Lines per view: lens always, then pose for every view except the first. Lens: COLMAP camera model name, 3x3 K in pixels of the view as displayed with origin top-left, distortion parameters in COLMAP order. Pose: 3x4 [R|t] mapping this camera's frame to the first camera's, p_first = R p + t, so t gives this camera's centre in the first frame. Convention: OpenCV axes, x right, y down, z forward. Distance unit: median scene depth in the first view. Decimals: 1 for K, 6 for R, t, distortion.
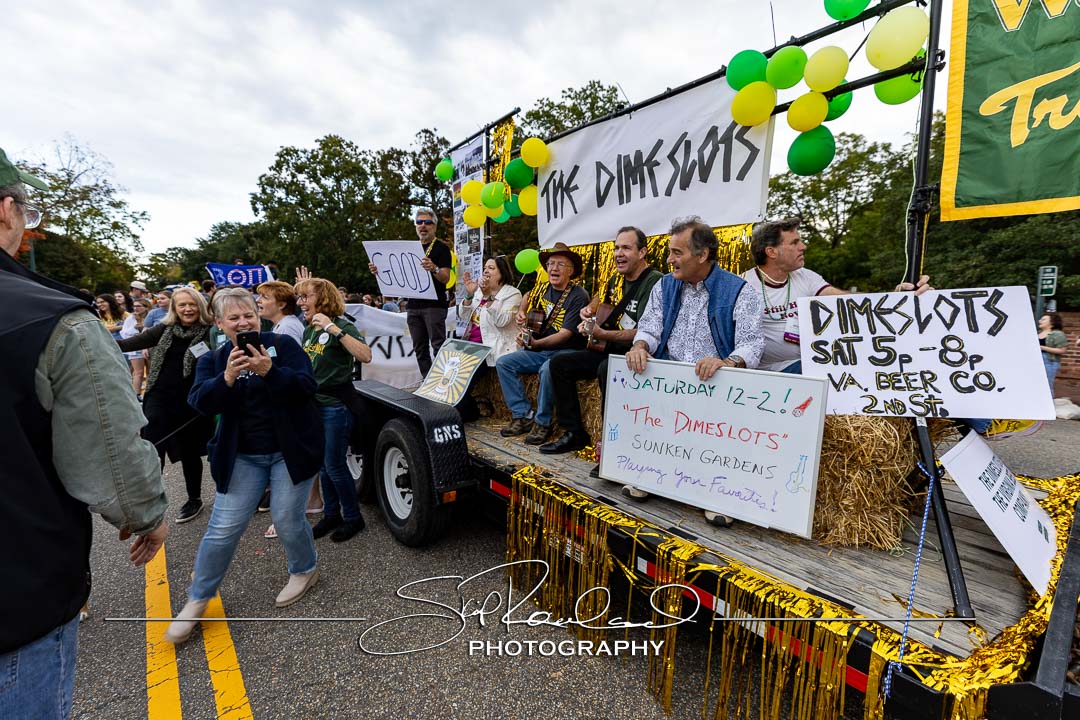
lens RADIAL K [[480.8, 0, 544.1], [0, 480.8, 355.5], [0, 0, 1]] dist [0.009801, 0.000380]
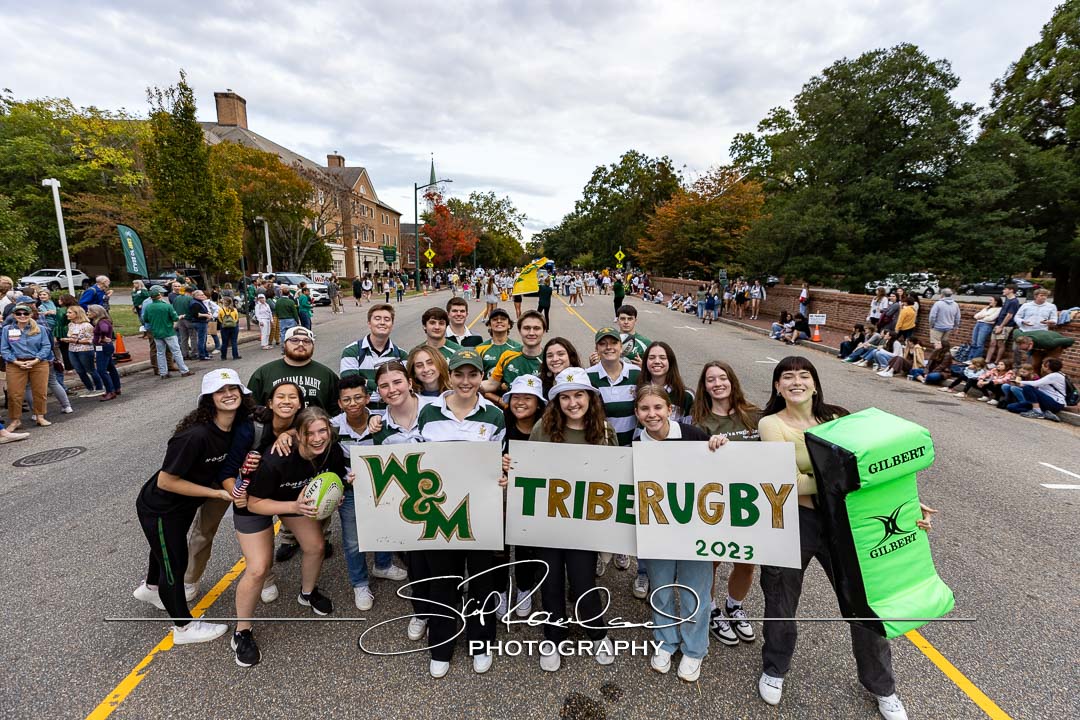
lens RADIAL K [[480.8, 0, 543.4], [0, 480.8, 355.0], [0, 0, 1]] dist [0.009801, 0.000380]
pose [[0.790642, 0.115263, -0.601331, 3.672802], [-0.078272, 0.993090, 0.087443, 0.293544], [0.607255, -0.022069, 0.794200, -3.662054]]
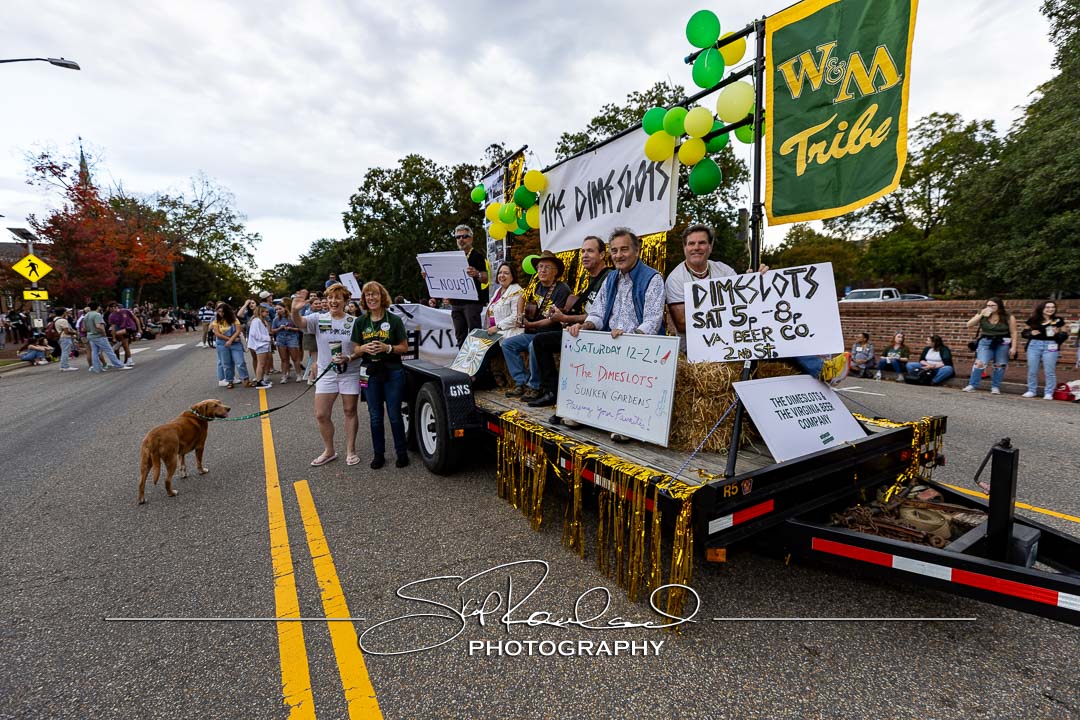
lens RADIAL K [[480.8, 0, 543.6], [0, 480.8, 353.7], [0, 0, 1]] dist [0.009801, 0.000380]
pose [[0.988149, -0.007746, -0.153303, 0.160085], [0.005940, 0.999907, -0.012236, 0.047270], [0.153384, 0.011180, 0.988103, -0.215142]]
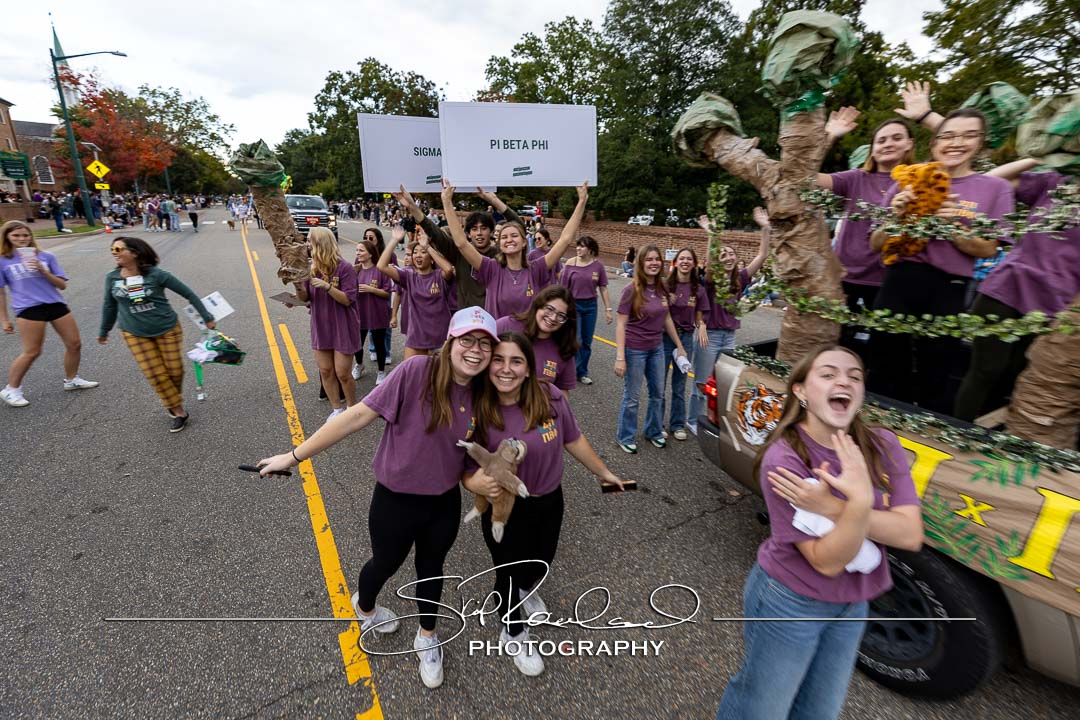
lens RADIAL K [[480.8, 0, 544.5], [0, 480.8, 353.8], [0, 0, 1]] dist [0.009801, 0.000380]
pose [[0.989535, 0.066508, -0.128049, 2.652794], [-0.042133, 0.981944, 0.184422, 0.283973], [0.138002, -0.177097, 0.974470, -3.265936]]
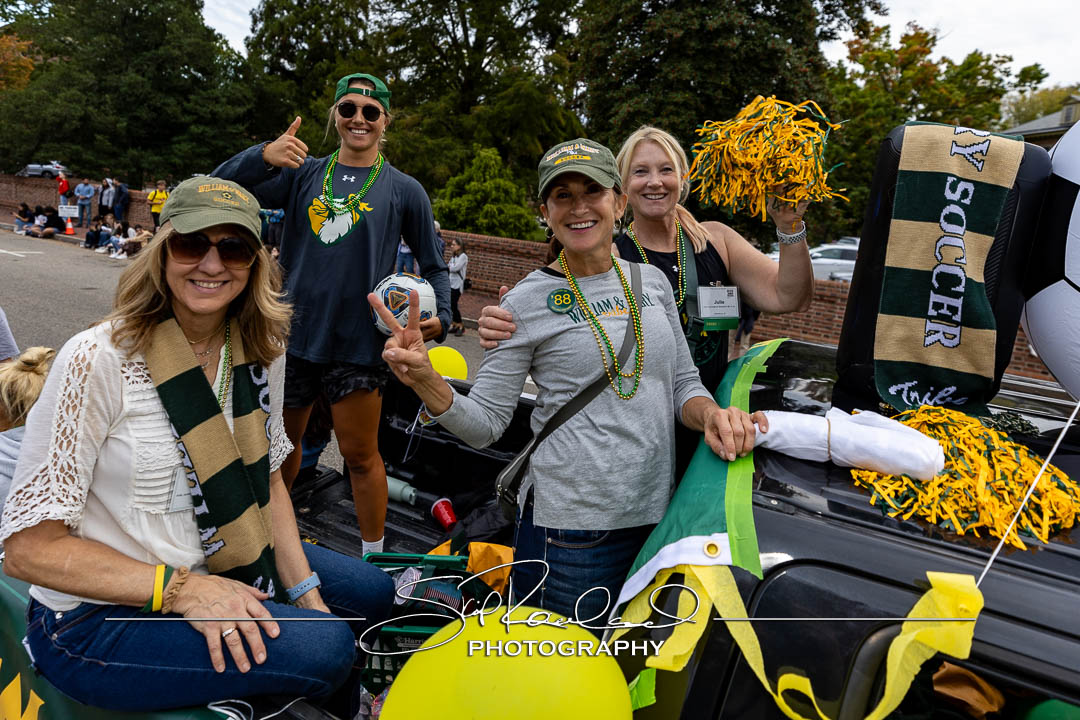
lens RADIAL K [[604.4, 0, 528.3], [0, 604.4, 264.5], [0, 0, 1]] dist [0.002826, 0.001927]
pose [[0.917632, 0.039324, 0.395480, 4.400347], [-0.043153, 0.999068, 0.000787, 0.415967], [-0.395081, -0.017788, 0.918474, -4.797150]]
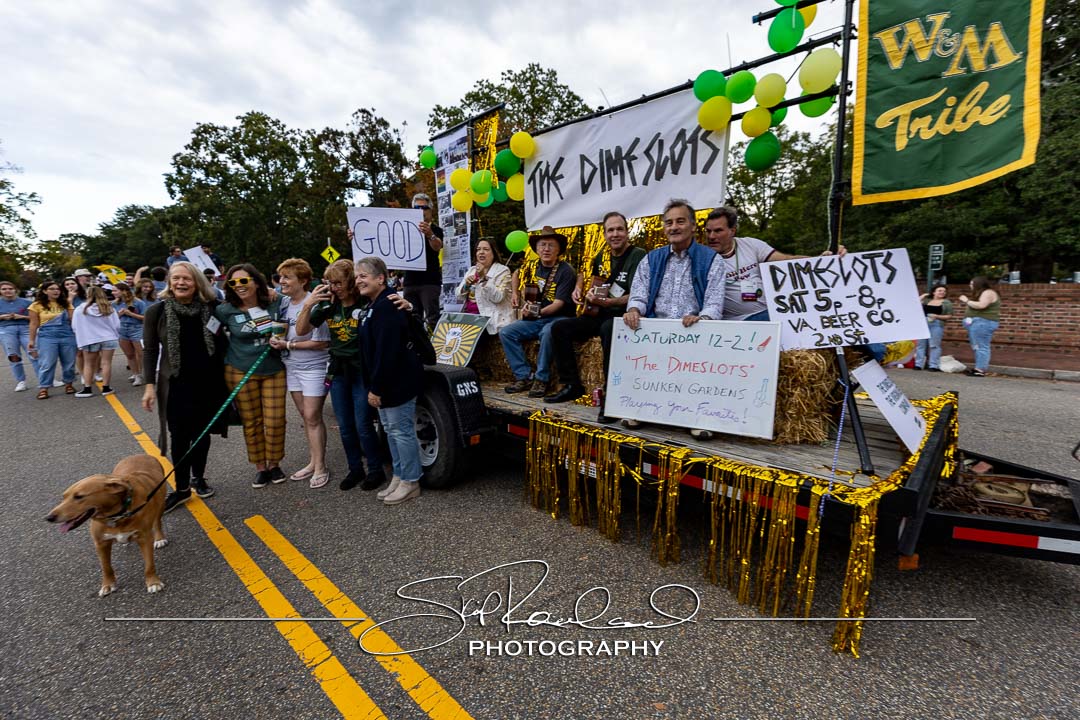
lens RADIAL K [[480.8, 0, 545.2], [0, 480.8, 355.3], [0, 0, 1]] dist [0.009801, 0.000380]
pose [[0.992703, -0.034817, 0.115447, -0.092085], [0.031370, 0.999010, 0.031543, 0.031379], [-0.116431, -0.027691, 0.992813, -0.115719]]
